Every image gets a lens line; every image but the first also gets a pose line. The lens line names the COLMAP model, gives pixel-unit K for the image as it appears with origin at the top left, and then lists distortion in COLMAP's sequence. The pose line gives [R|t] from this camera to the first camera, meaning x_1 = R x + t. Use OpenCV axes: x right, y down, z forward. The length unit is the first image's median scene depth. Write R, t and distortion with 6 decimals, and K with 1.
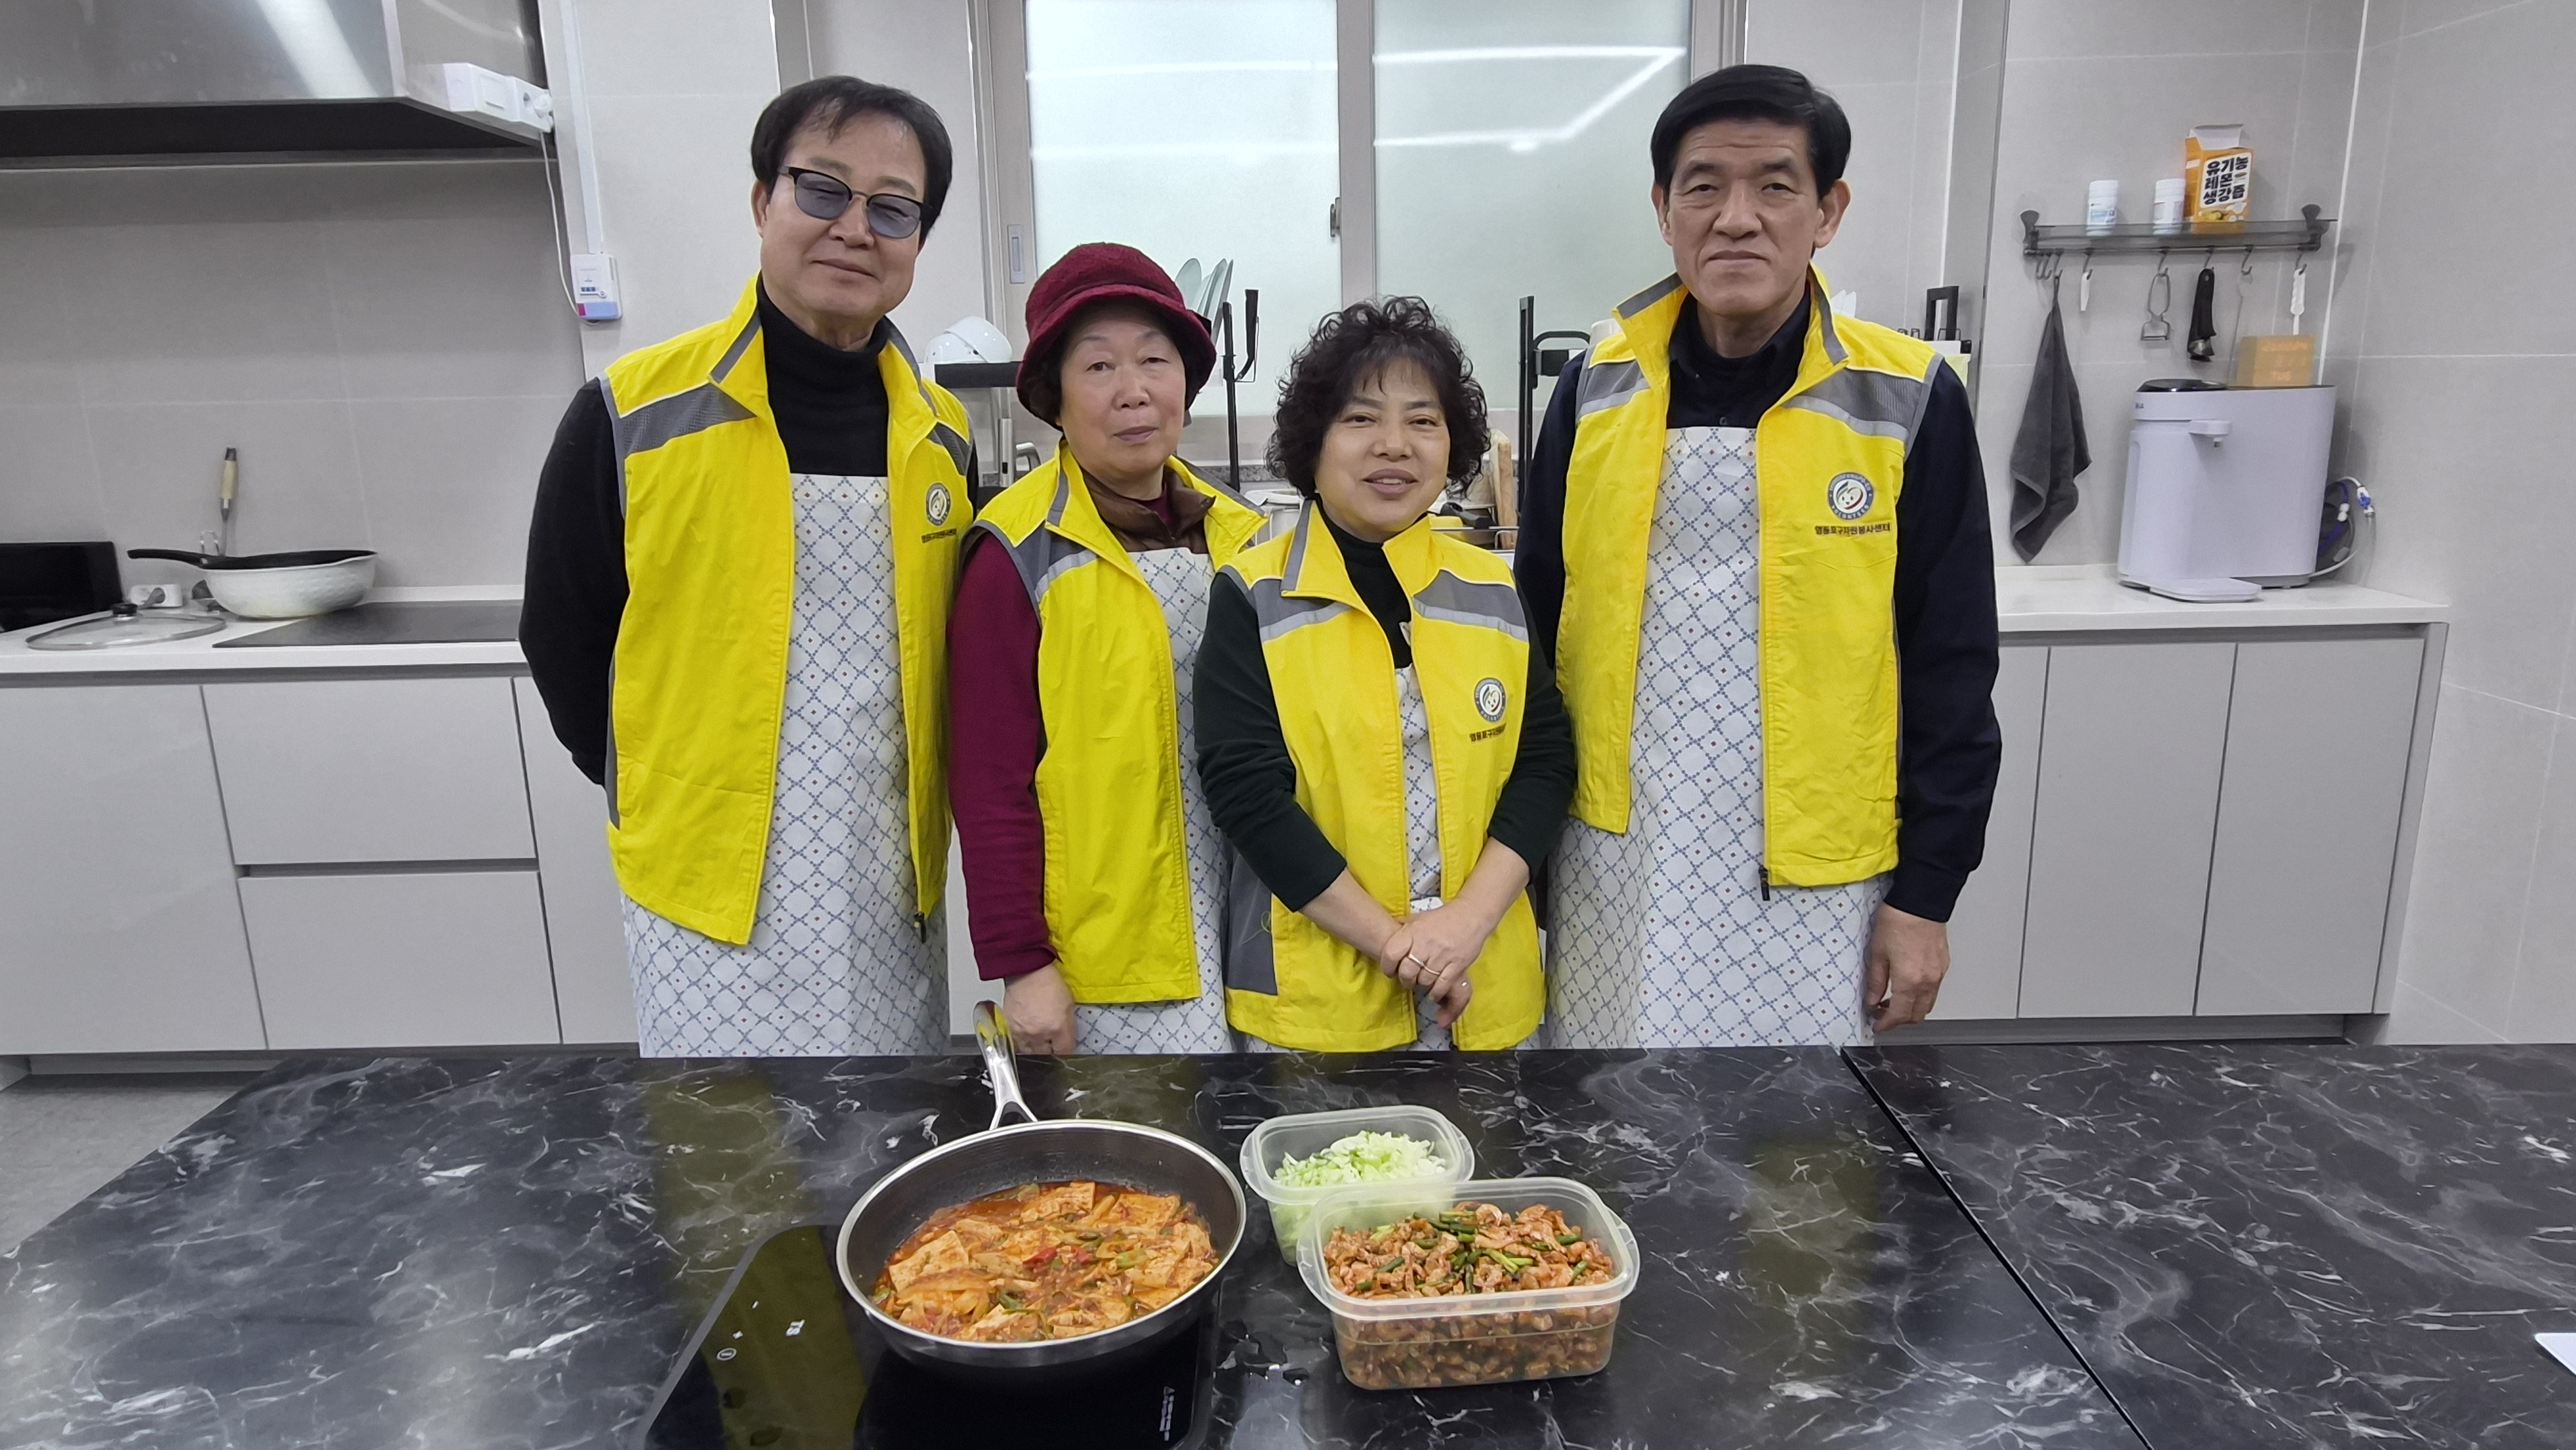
lens RADIAL K [[1495.8, 0, 1288.0], [0, 1495.8, 725.0], [0, 0, 1]] dist [-0.033418, -0.001296]
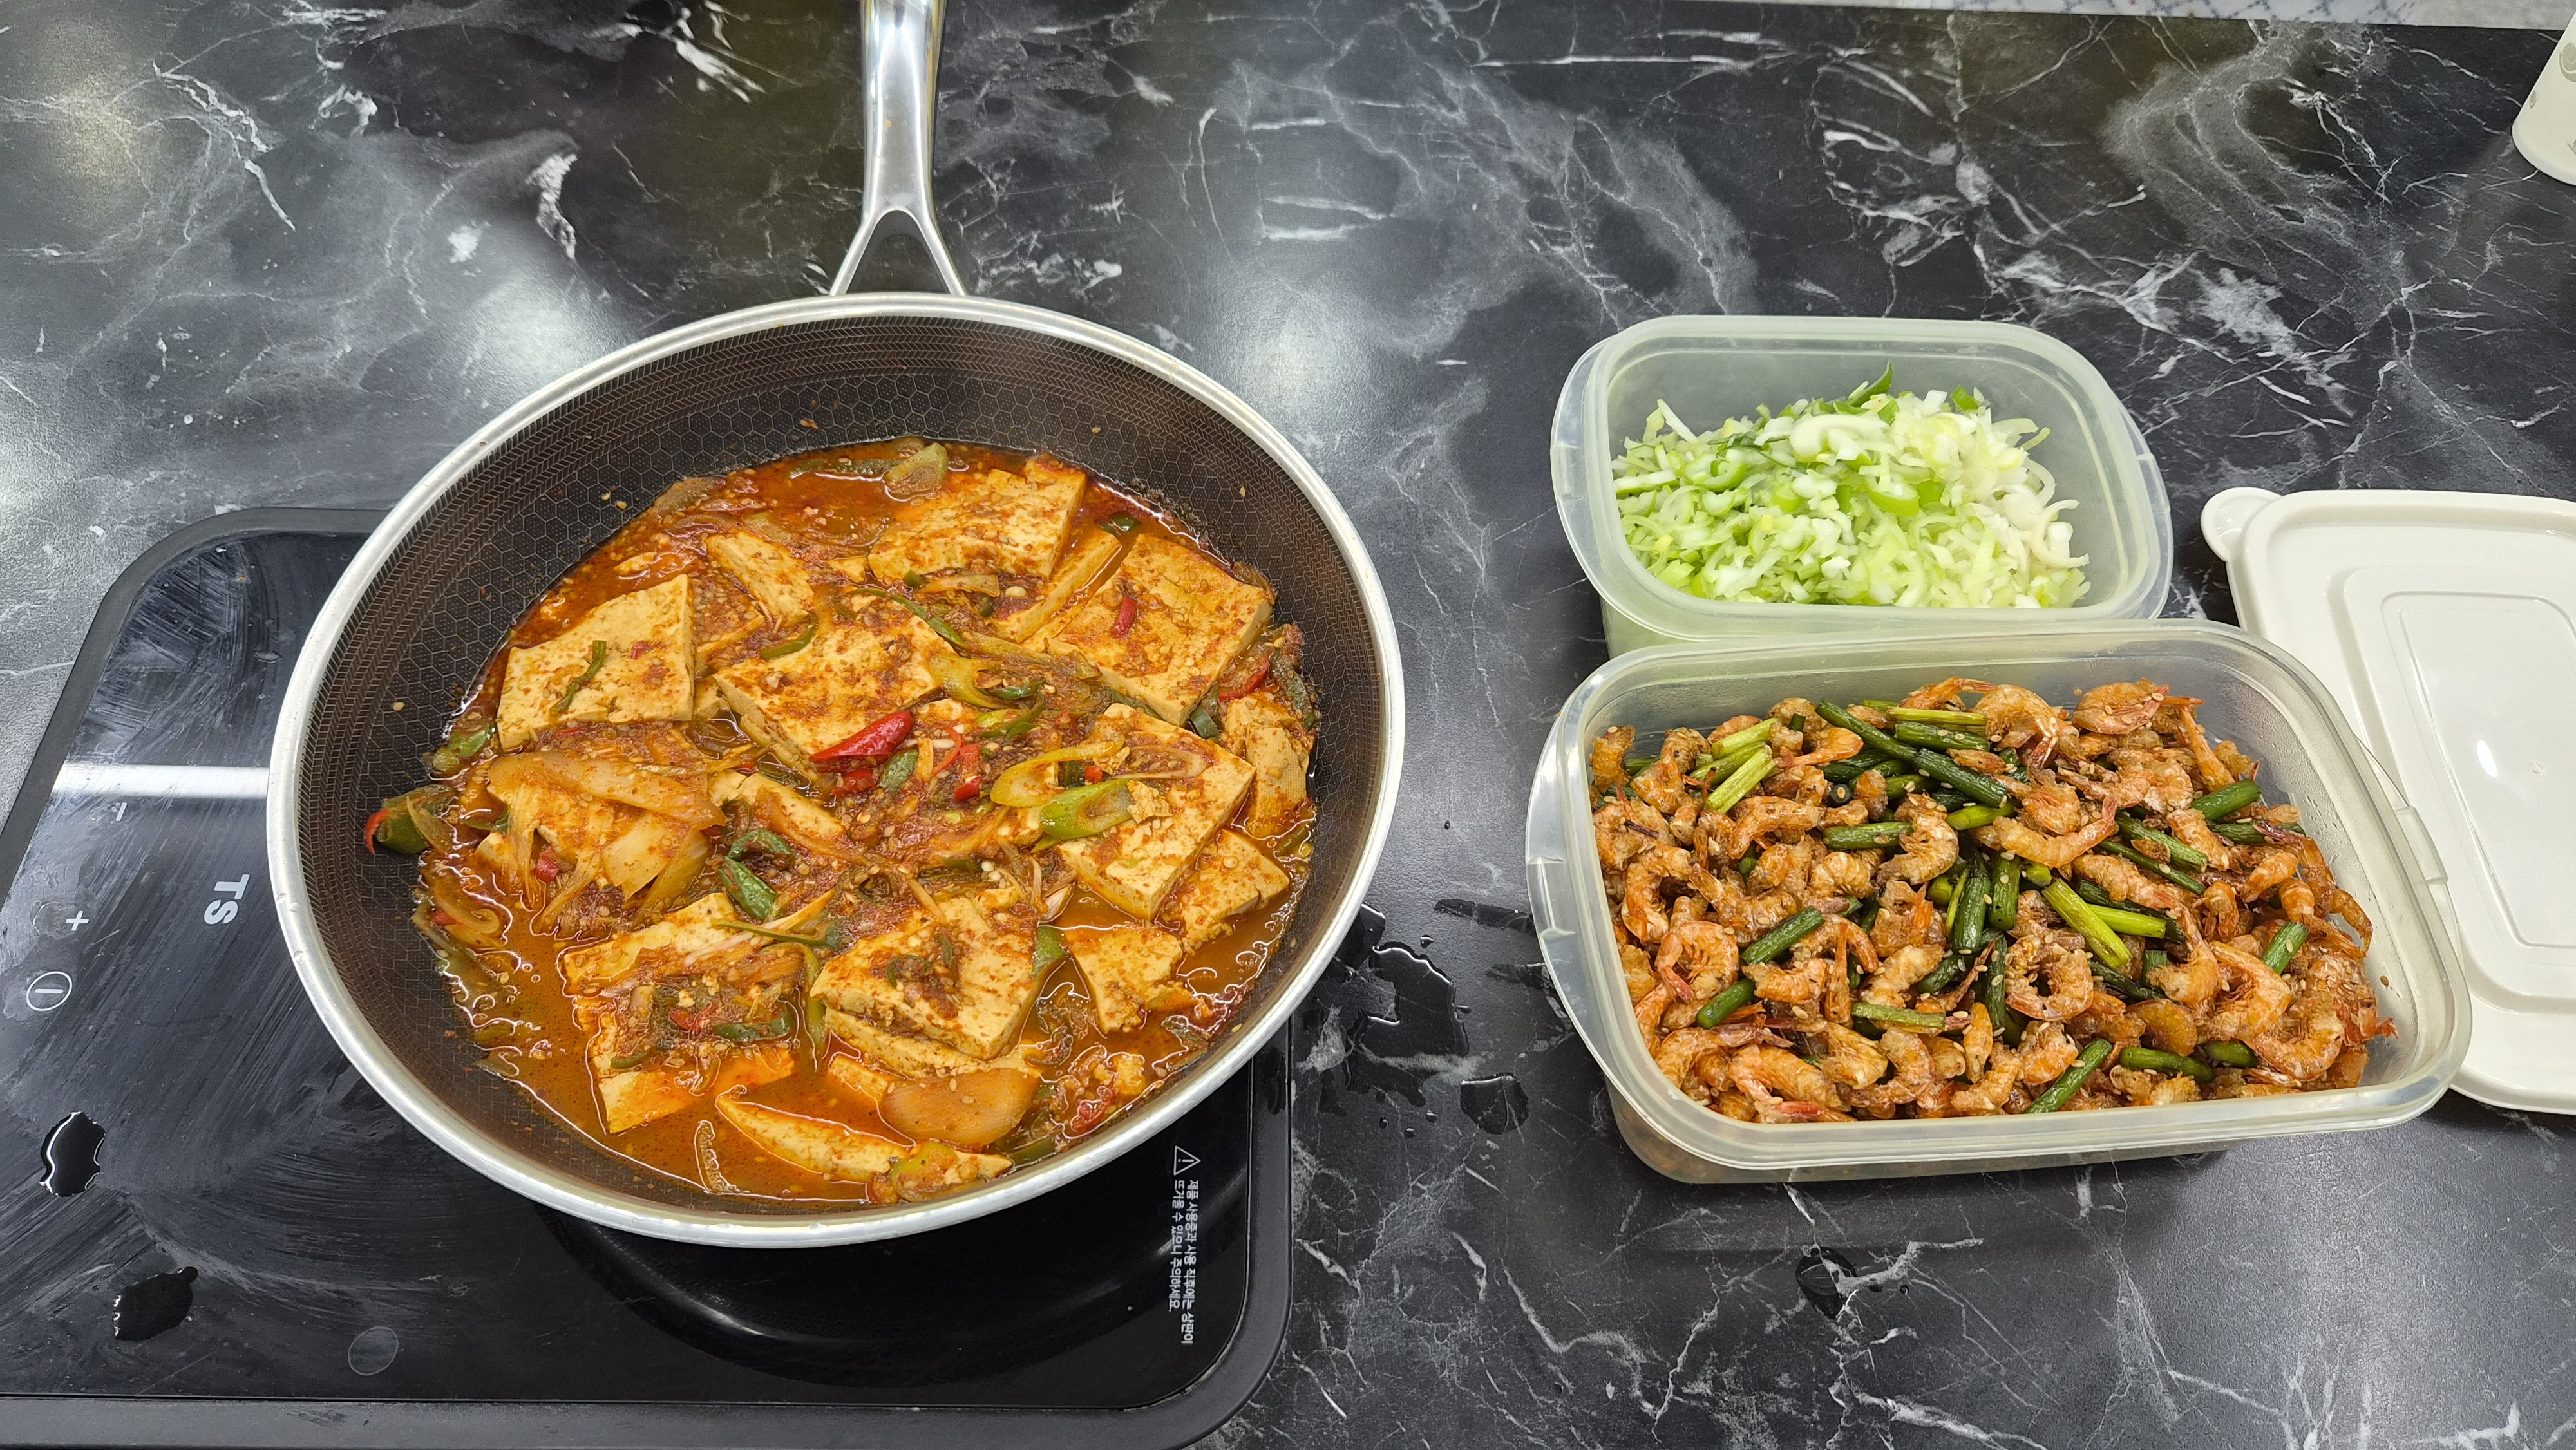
lens RADIAL K [[1758.1, 0, 1341.6], [0, 1758.1, 729.1], [0, 0, 1]] dist [0.013033, 0.001382]
pose [[0.998186, 0.016213, 0.057976, -0.047358], [-0.052322, 0.709949, 0.702307, 0.019855], [-0.029774, -0.704067, 0.709509, 0.522446]]
